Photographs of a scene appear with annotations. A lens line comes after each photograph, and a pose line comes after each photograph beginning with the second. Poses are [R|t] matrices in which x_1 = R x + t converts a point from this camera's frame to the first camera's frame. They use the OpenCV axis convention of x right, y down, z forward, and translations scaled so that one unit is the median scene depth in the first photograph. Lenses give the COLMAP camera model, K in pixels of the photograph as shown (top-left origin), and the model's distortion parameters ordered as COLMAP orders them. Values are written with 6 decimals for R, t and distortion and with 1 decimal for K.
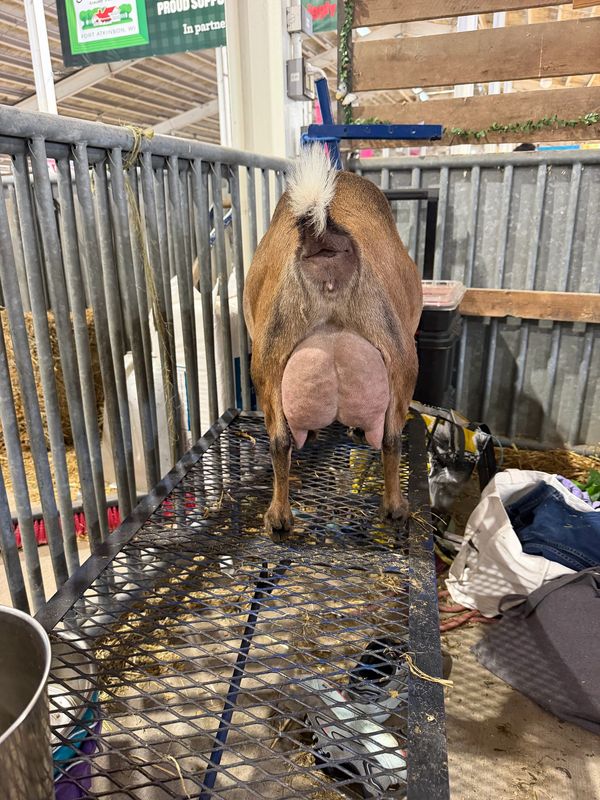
lens RADIAL K [[564.9, 0, 293.9], [0, 564.9, 405.3], [0, 0, 1]] dist [-0.008302, -0.008387]
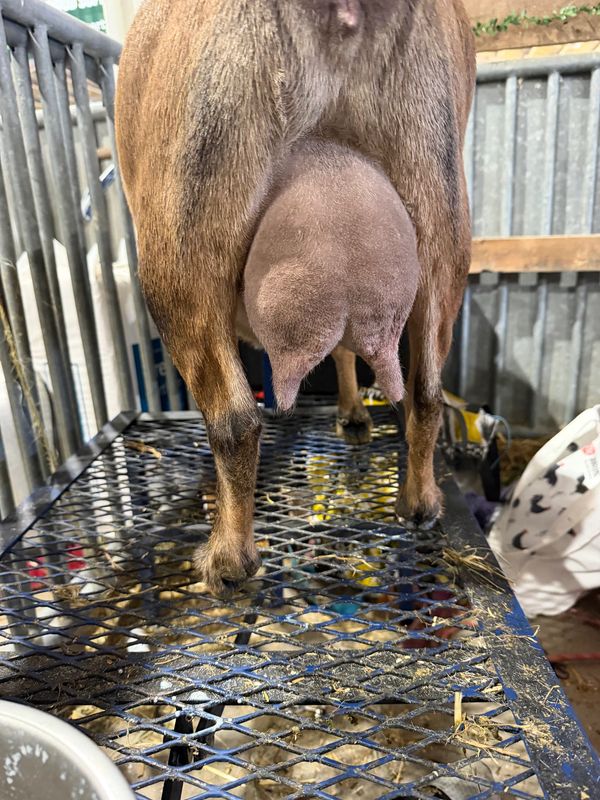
lens RADIAL K [[580.1, 0, 302.0], [0, 580.1, 403.7], [0, 0, 1]] dist [-0.020337, -0.000476]
pose [[0.987311, -0.082543, 0.135662, 0.000633], [0.086818, 0.995888, -0.025894, 0.026357], [-0.132966, 0.037343, 0.990417, 0.239435]]
